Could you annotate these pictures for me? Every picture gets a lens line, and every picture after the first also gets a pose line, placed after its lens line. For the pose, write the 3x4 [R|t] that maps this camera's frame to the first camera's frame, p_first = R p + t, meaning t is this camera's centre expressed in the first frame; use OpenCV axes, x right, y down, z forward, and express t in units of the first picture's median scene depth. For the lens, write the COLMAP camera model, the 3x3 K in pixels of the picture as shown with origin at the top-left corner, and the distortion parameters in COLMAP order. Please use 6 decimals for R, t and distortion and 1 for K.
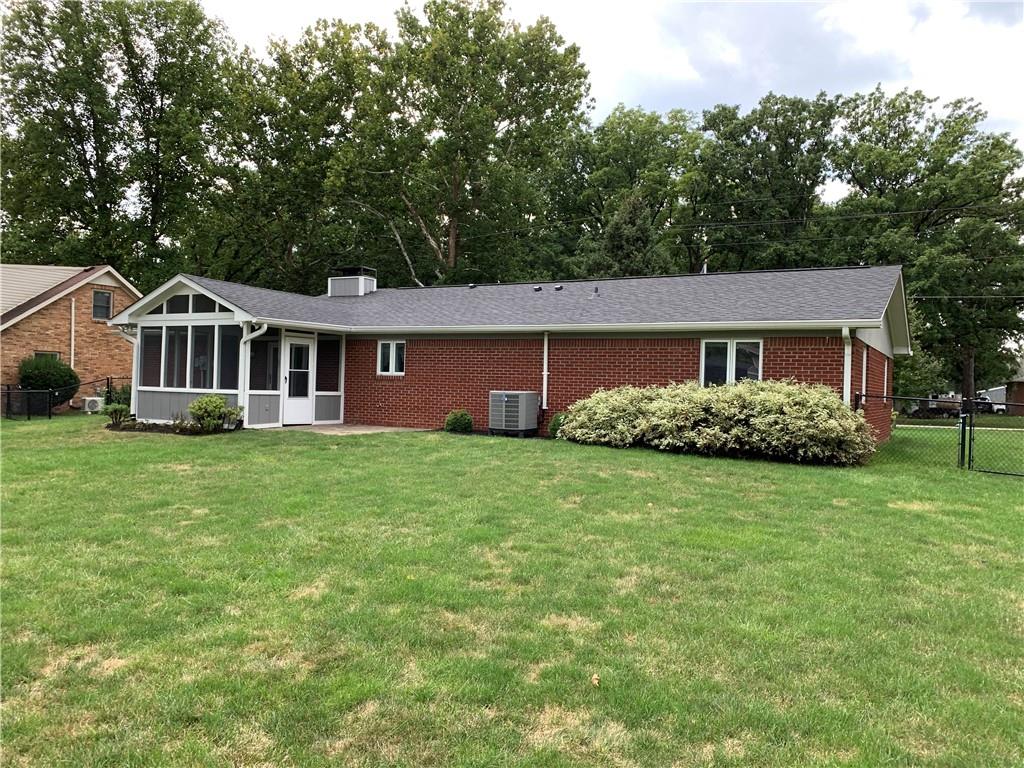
lens RADIAL K [[778.0, 0, 506.5], [0, 778.0, 389.4], [0, 0, 1]] dist [0.021962, -0.026595]
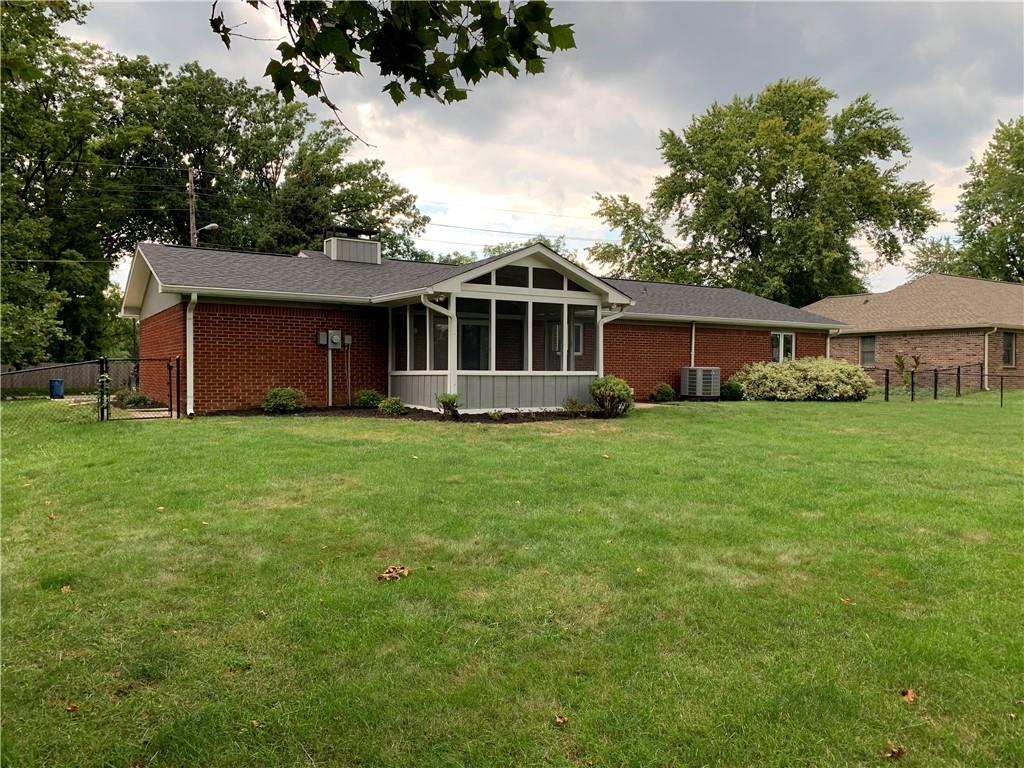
lens RADIAL K [[778.0, 0, 505.0], [0, 778.0, 378.2], [0, 0, 1]] dist [0.021962, -0.026595]
pose [[0.518929, -0.030682, 0.854266, -1.233264], [0.009943, 0.999505, 0.029859, -0.020322], [-0.854759, -0.007001, 0.518977, 0.566248]]
